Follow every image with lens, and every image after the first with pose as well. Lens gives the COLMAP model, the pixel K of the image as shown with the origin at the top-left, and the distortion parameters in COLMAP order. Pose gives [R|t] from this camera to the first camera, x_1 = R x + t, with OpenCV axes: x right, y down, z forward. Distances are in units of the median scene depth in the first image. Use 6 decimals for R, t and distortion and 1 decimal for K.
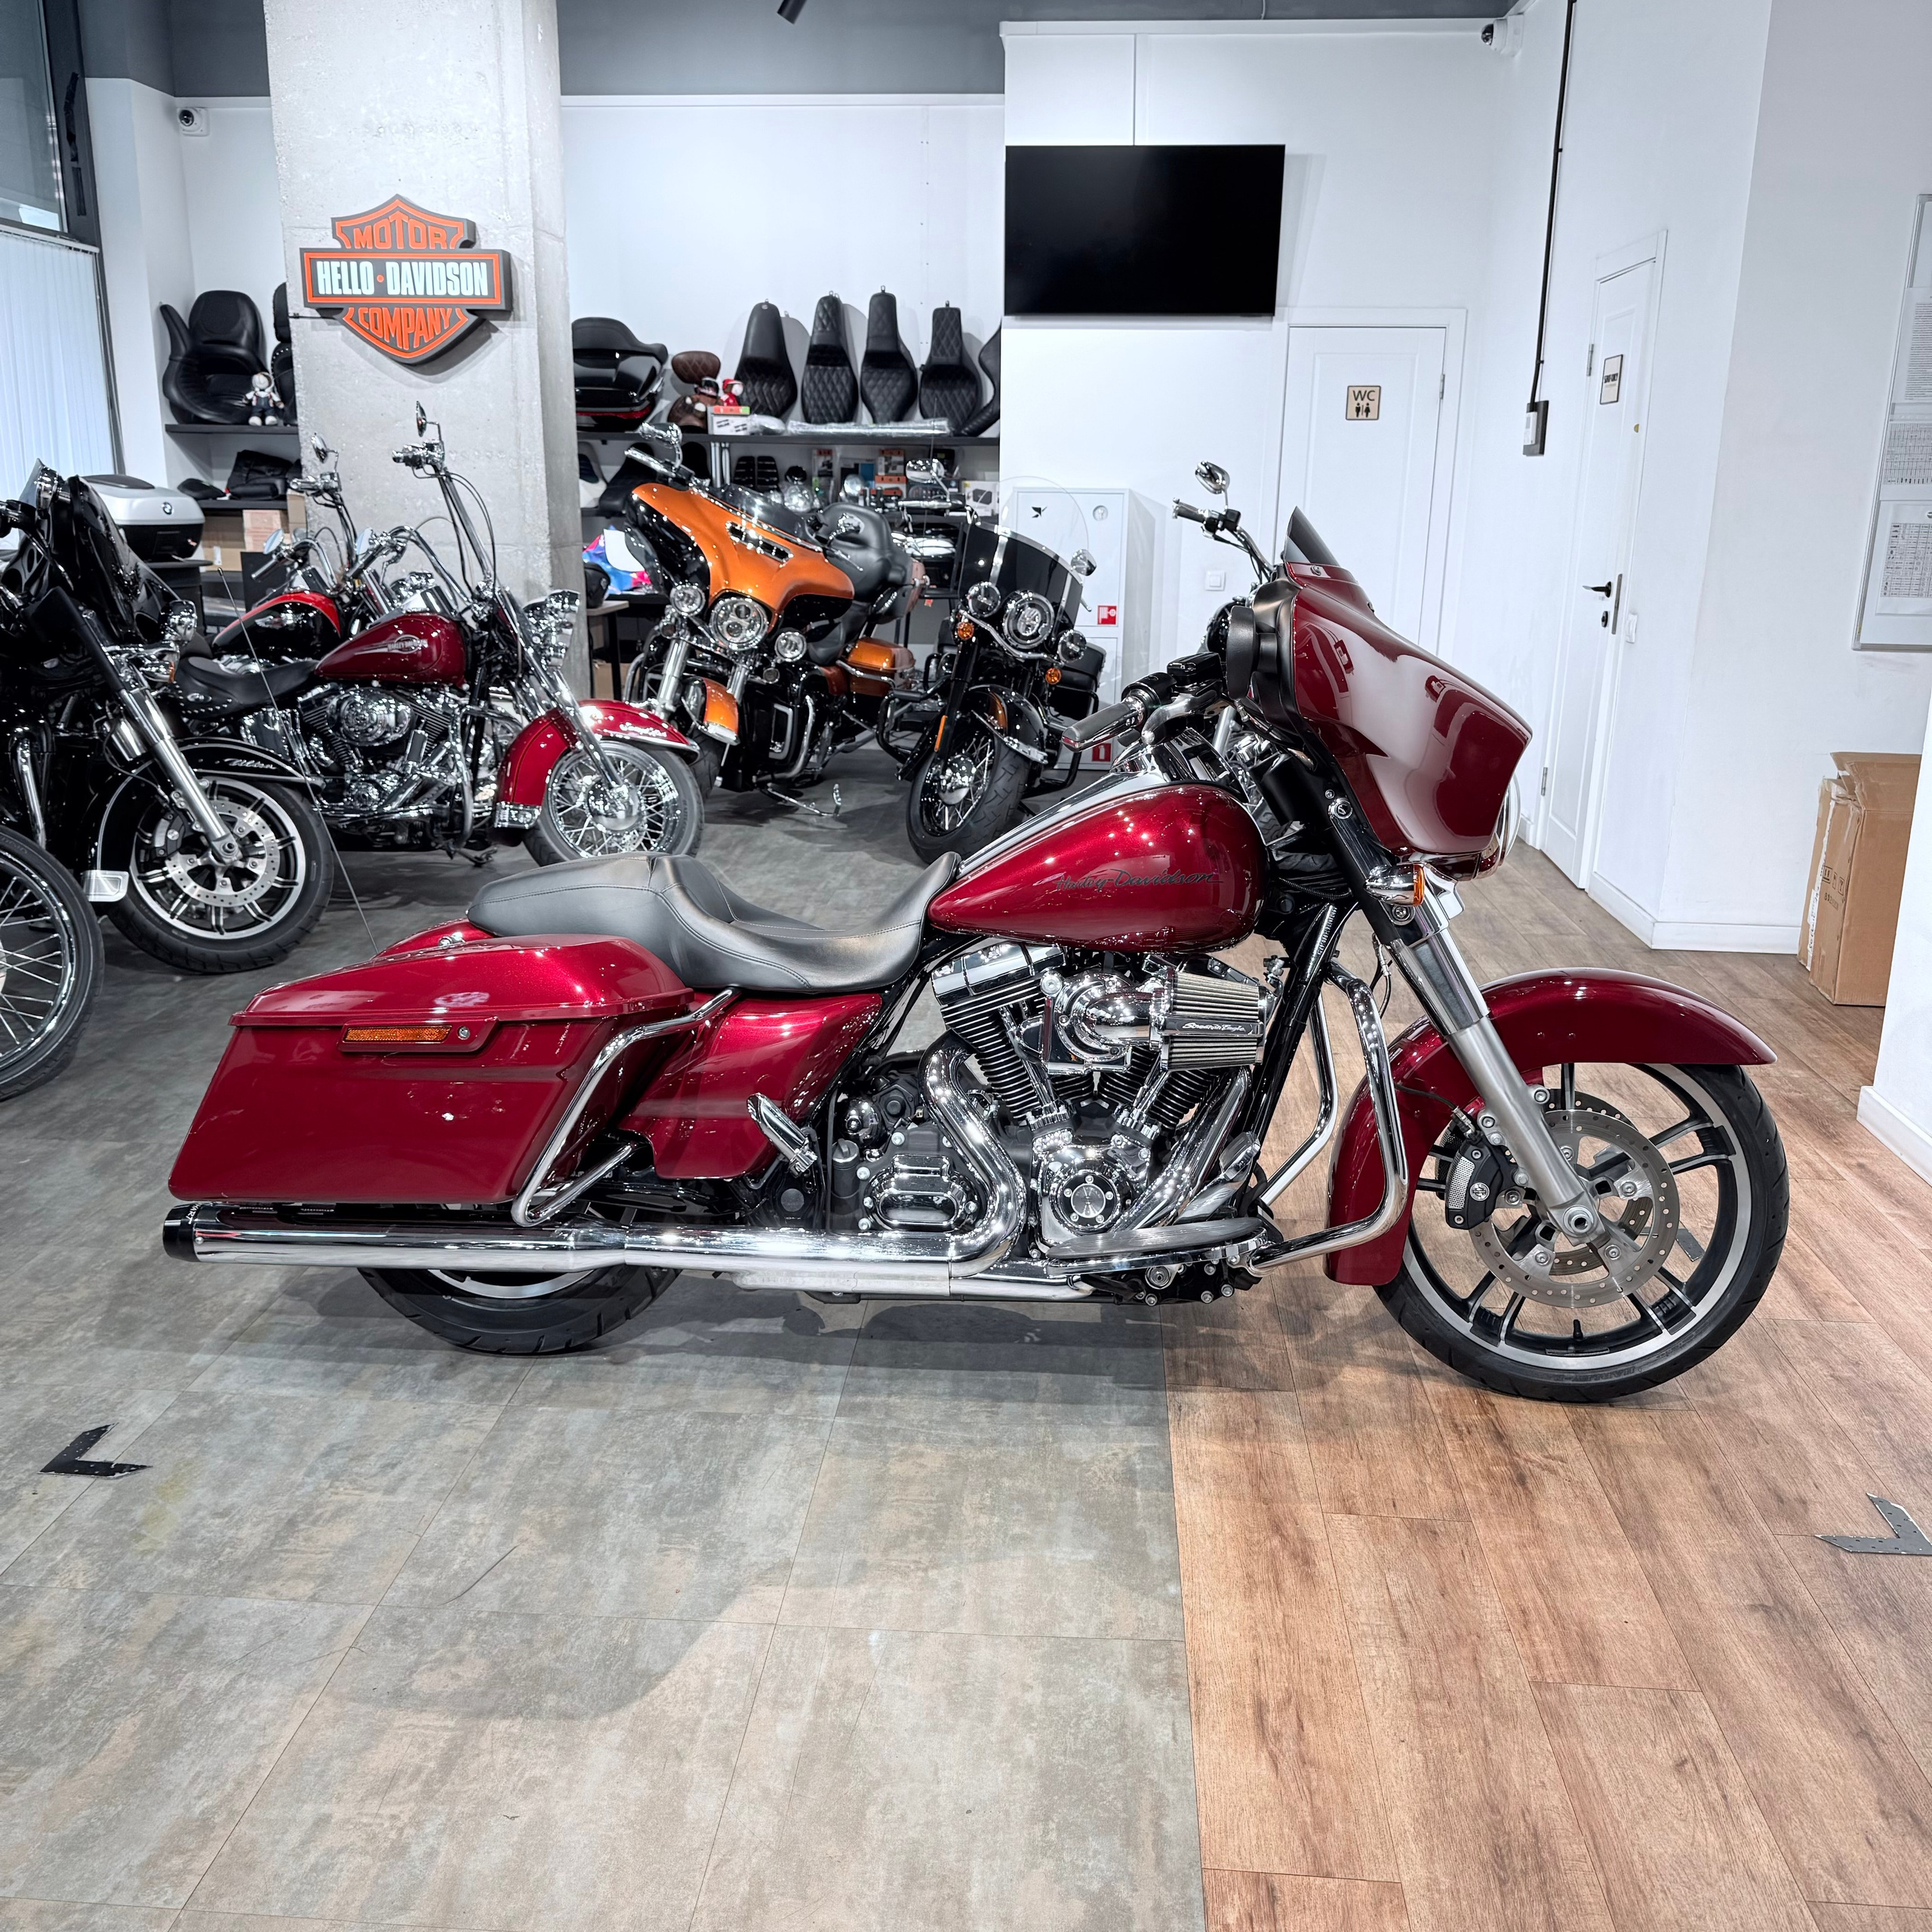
lens RADIAL K [[1830.6, 0, 971.4], [0, 1830.6, 974.0], [0, 0, 1]] dist [0.005302, 0.000000]
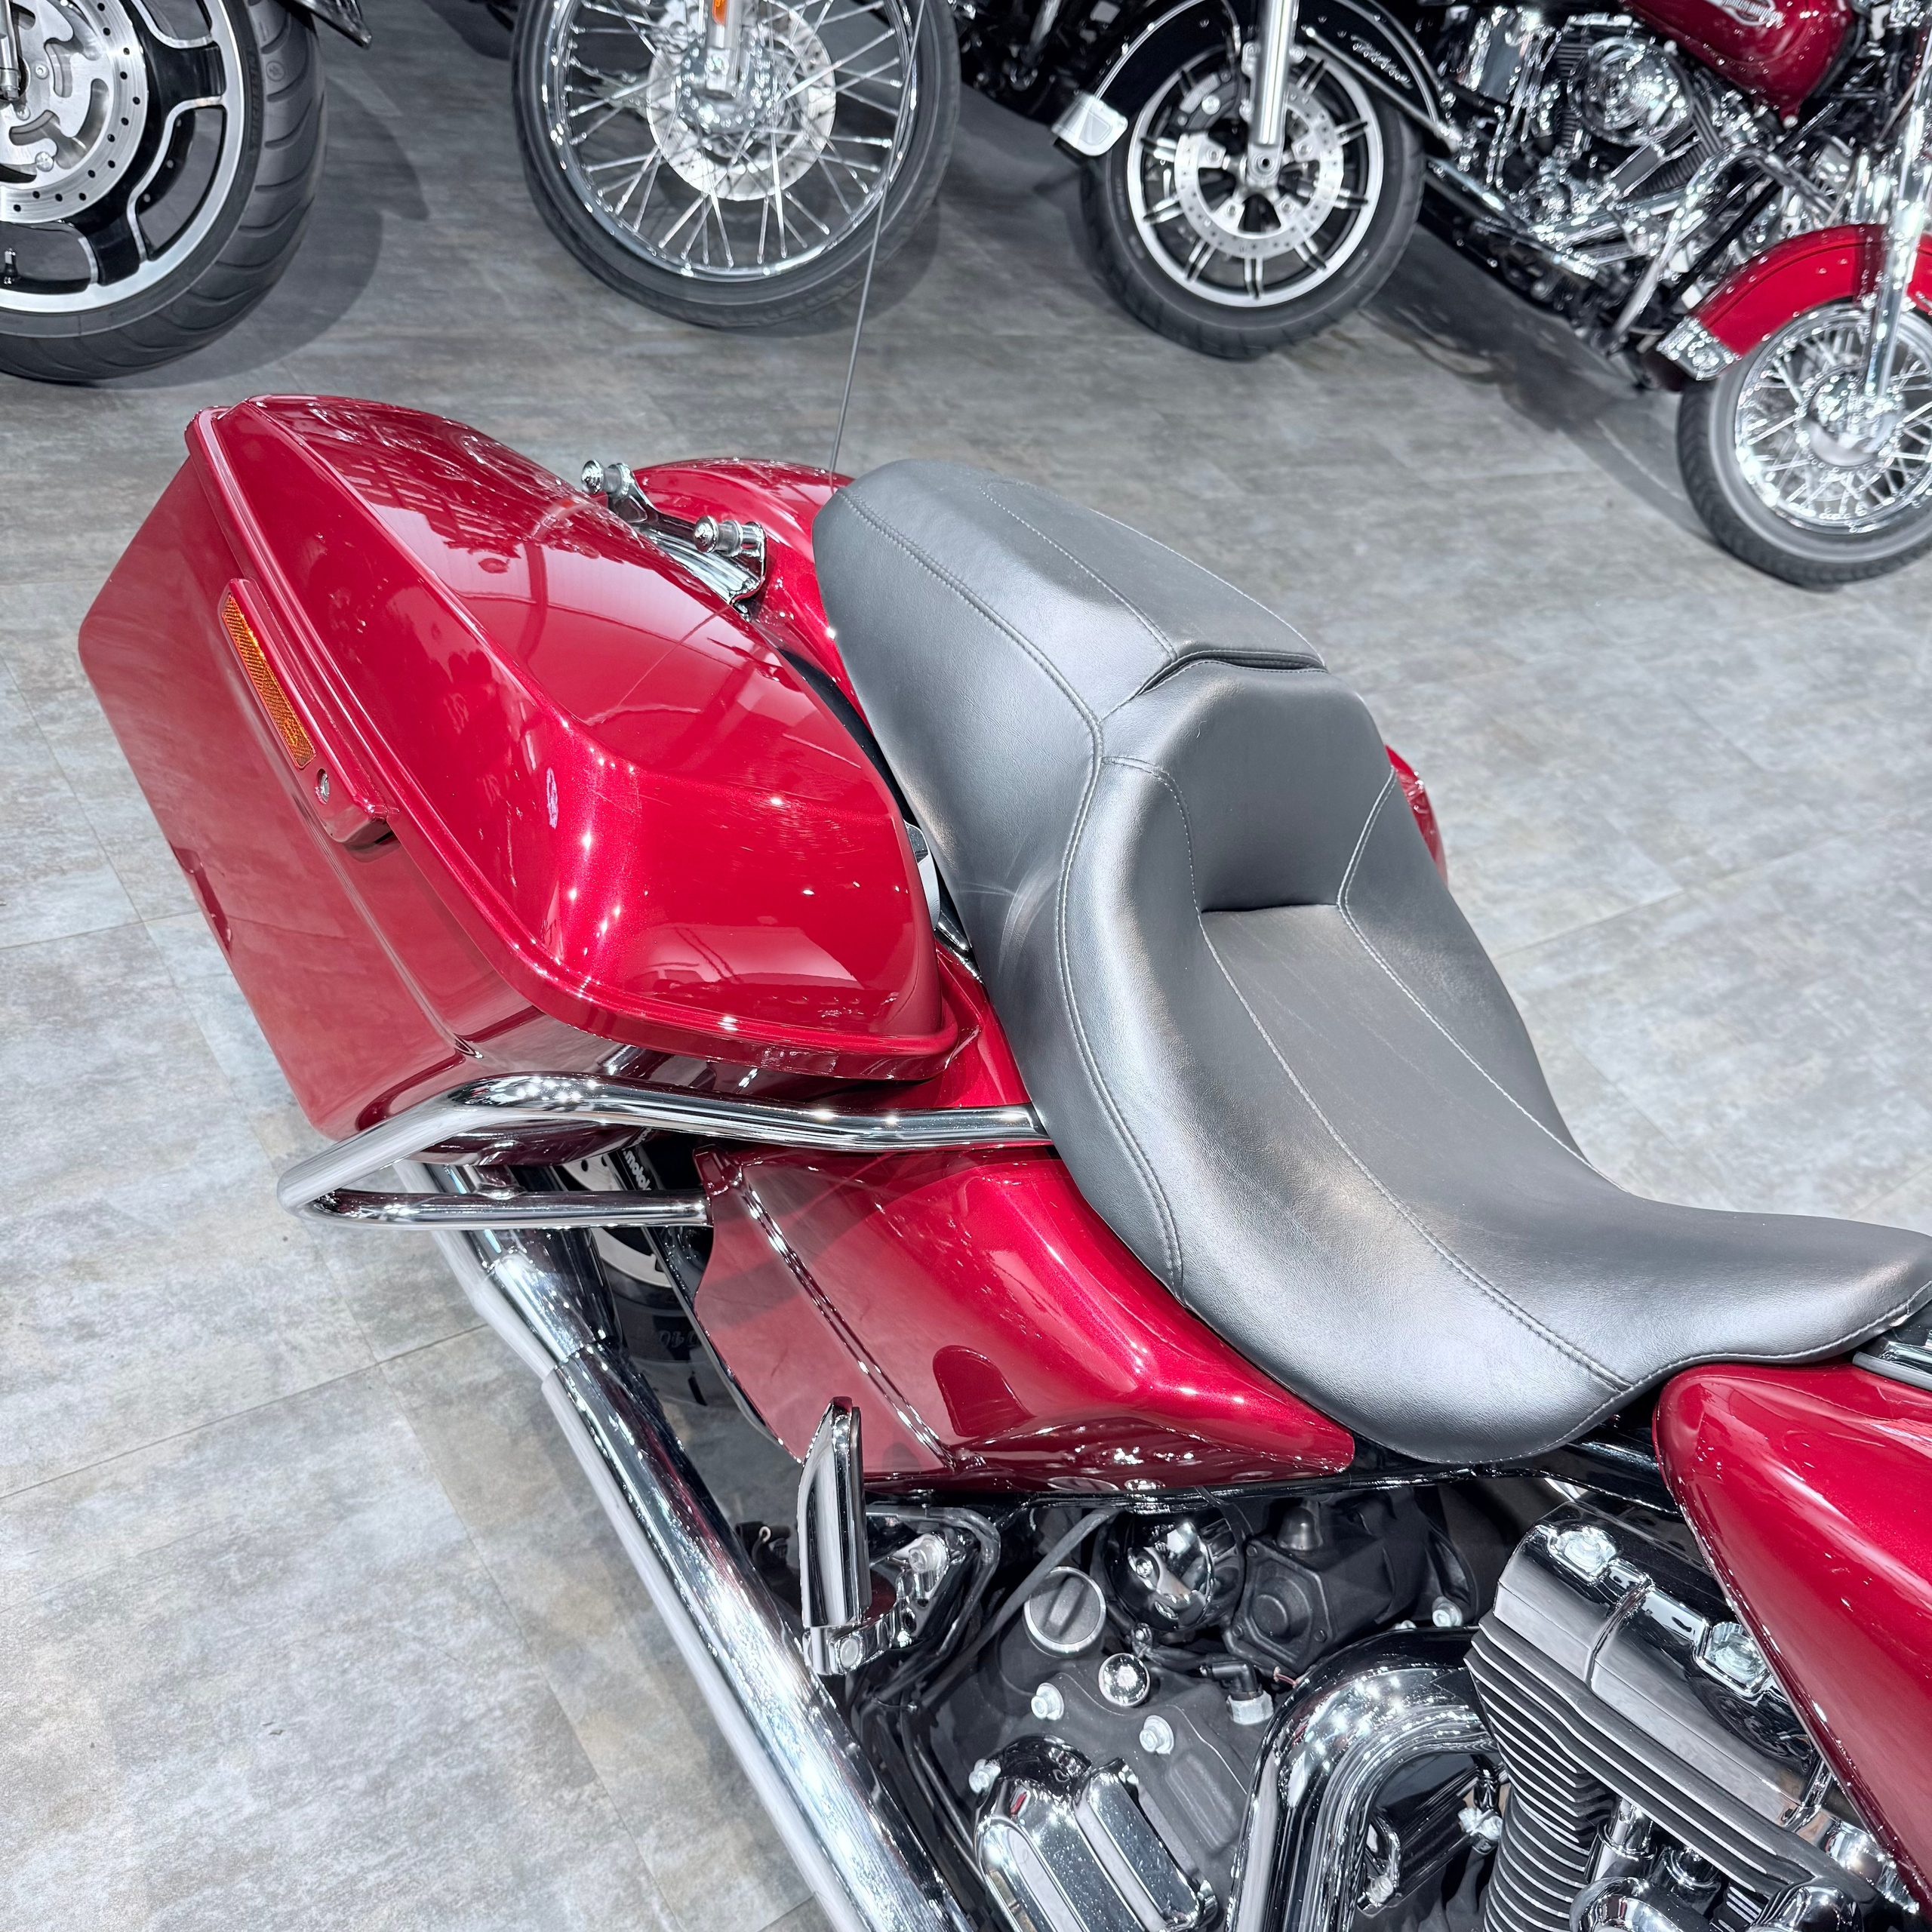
lens RADIAL K [[1830.6, 0, 954.0], [0, 1830.6, 952.5], [0, 0, 1]] dist [0.005302, 0.000000]
pose [[0.618012, 0.666352, -0.417178, -0.009557], [-0.509789, 0.743631, 0.432583, -0.083062], [0.598479, -0.054669, 0.799271, 0.376024]]
